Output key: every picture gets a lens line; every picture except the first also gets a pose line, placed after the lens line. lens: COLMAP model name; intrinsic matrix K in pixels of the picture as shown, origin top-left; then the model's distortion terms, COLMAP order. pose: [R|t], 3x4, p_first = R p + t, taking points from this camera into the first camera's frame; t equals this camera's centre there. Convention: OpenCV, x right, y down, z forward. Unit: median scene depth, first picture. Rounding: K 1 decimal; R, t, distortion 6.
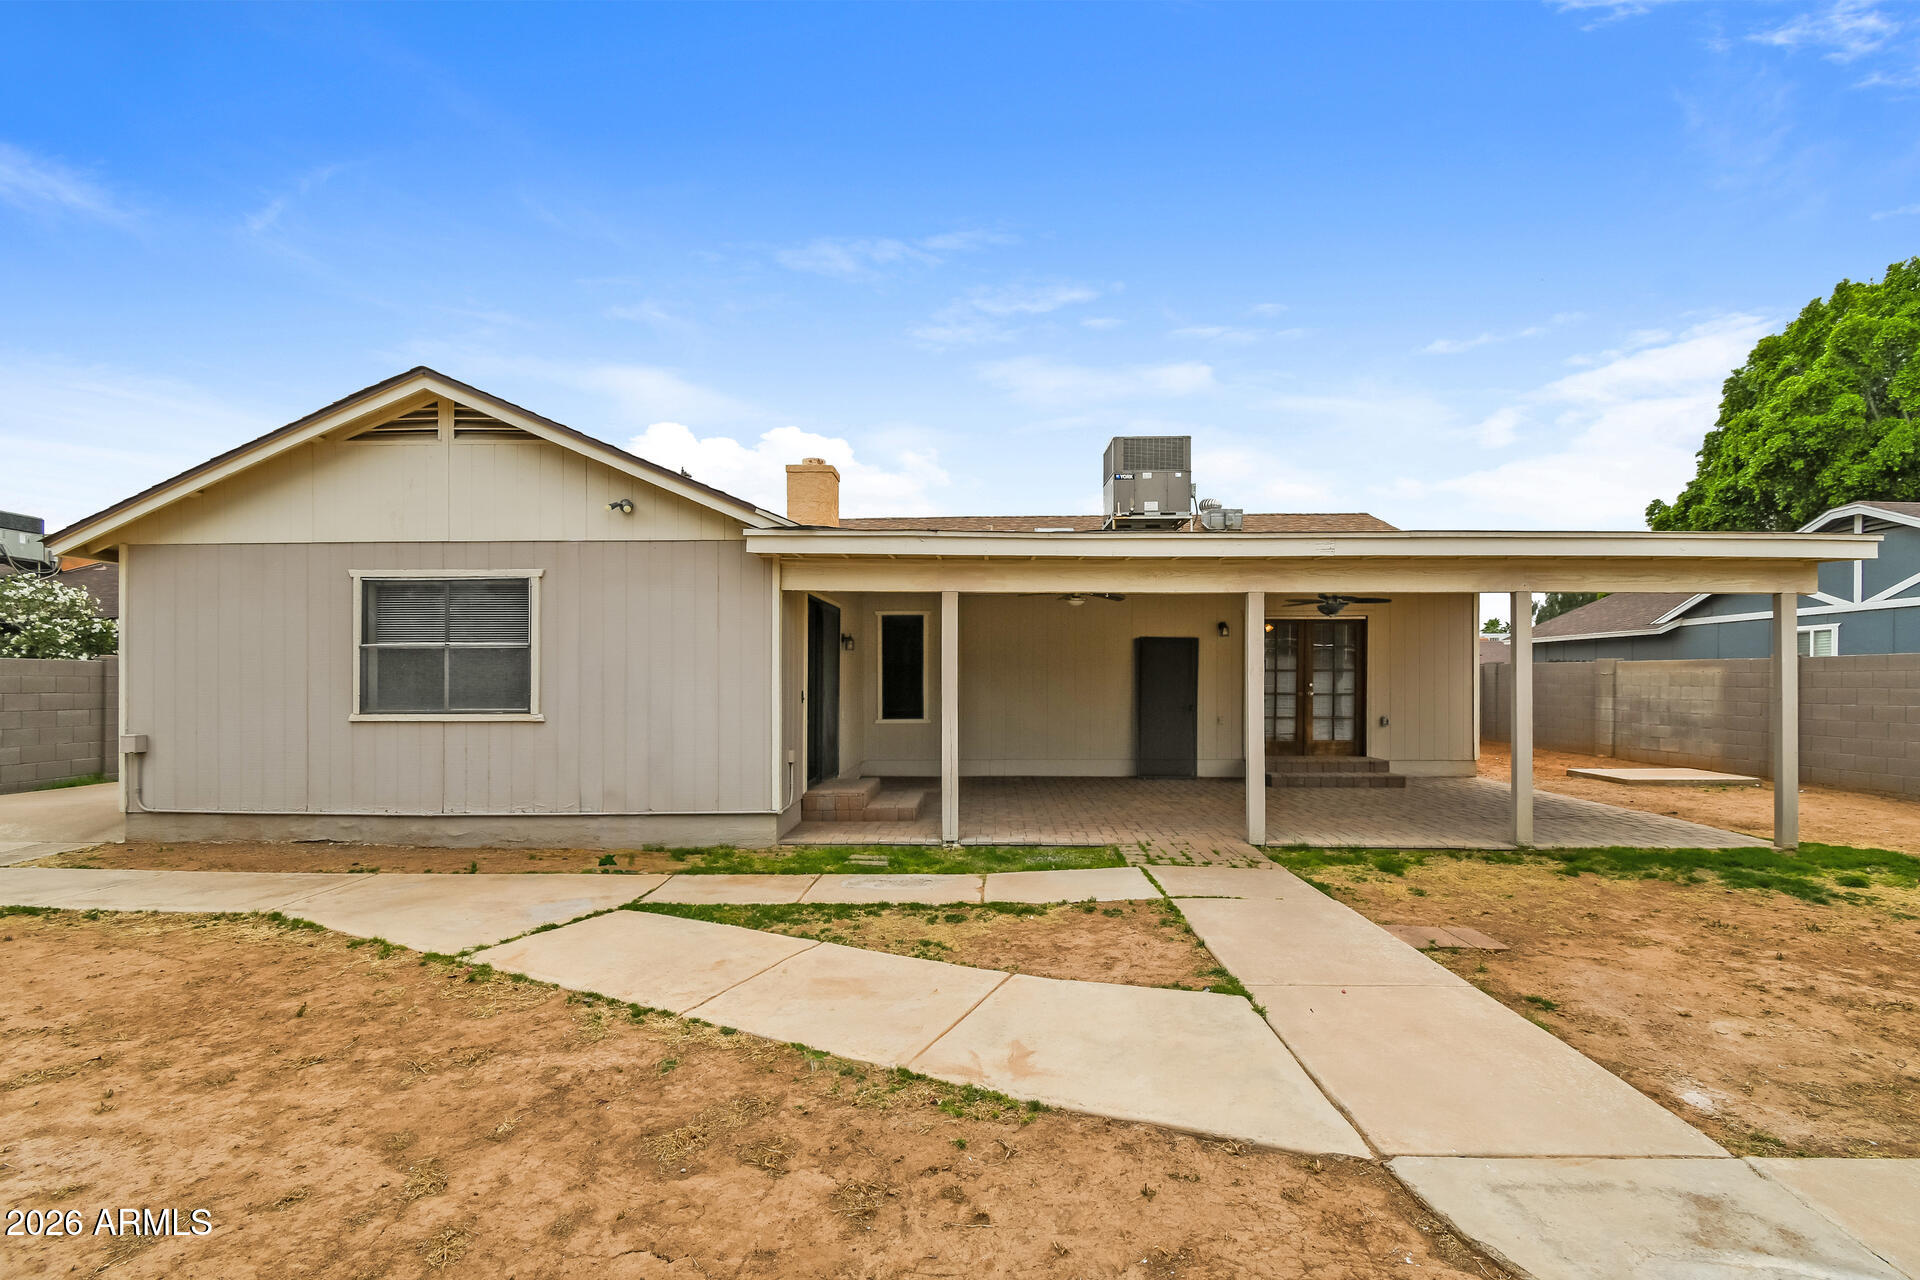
lens RADIAL K [[853.2, 0, 973.4], [0, 853.2, 684.6], [0, 0, 1]] dist [-0.001739, -0.003236]
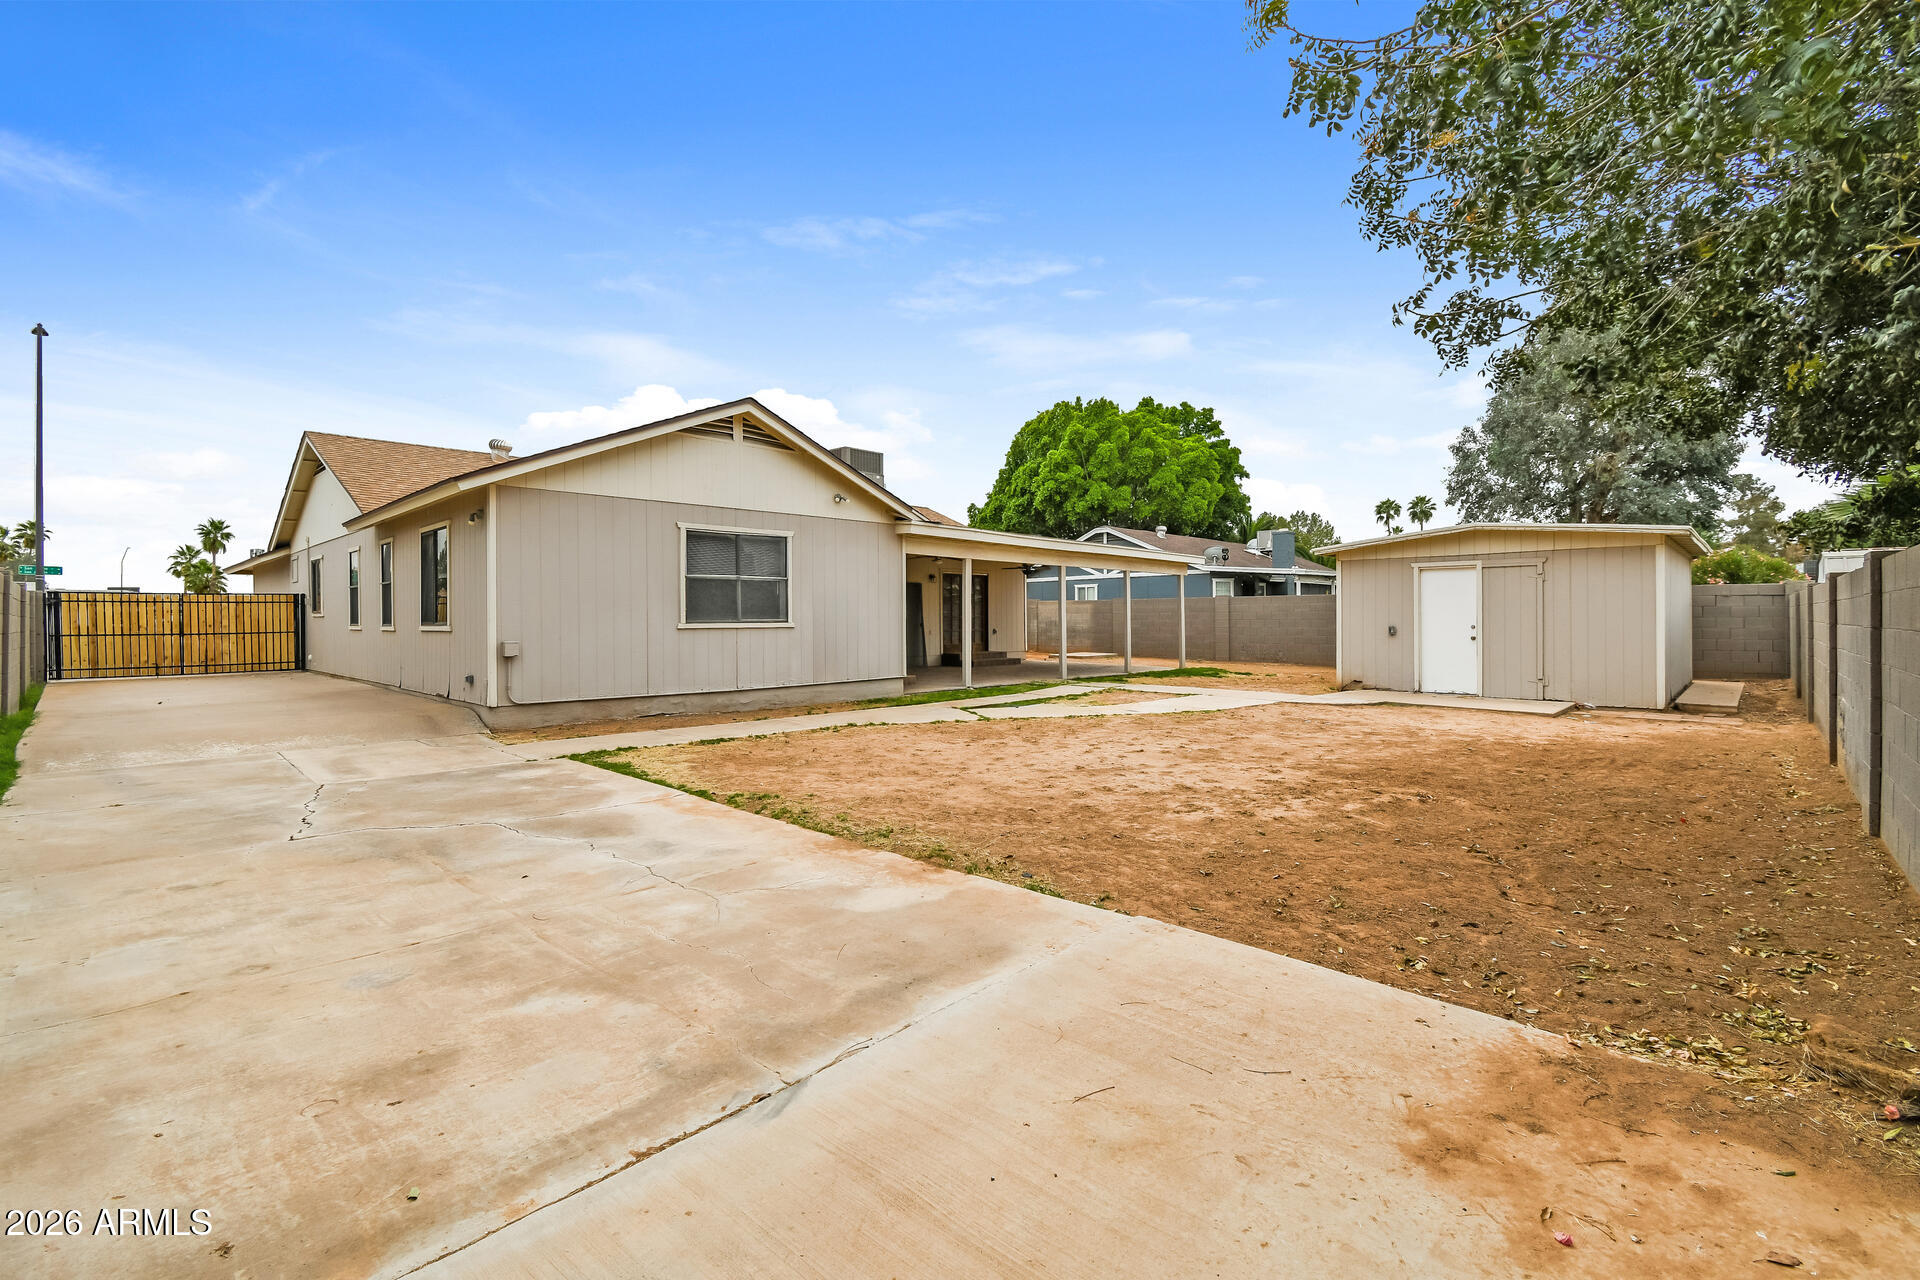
lens RADIAL K [[853.2, 0, 954.0], [0, 853.2, 628.1], [0, 0, 1]] dist [-0.001739, -0.003236]
pose [[0.681780, -0.010595, 0.731480, -1.438805], [0.009228, 0.999940, 0.005883, 0.037650], [-0.731499, 0.002740, 0.681837, -0.305240]]
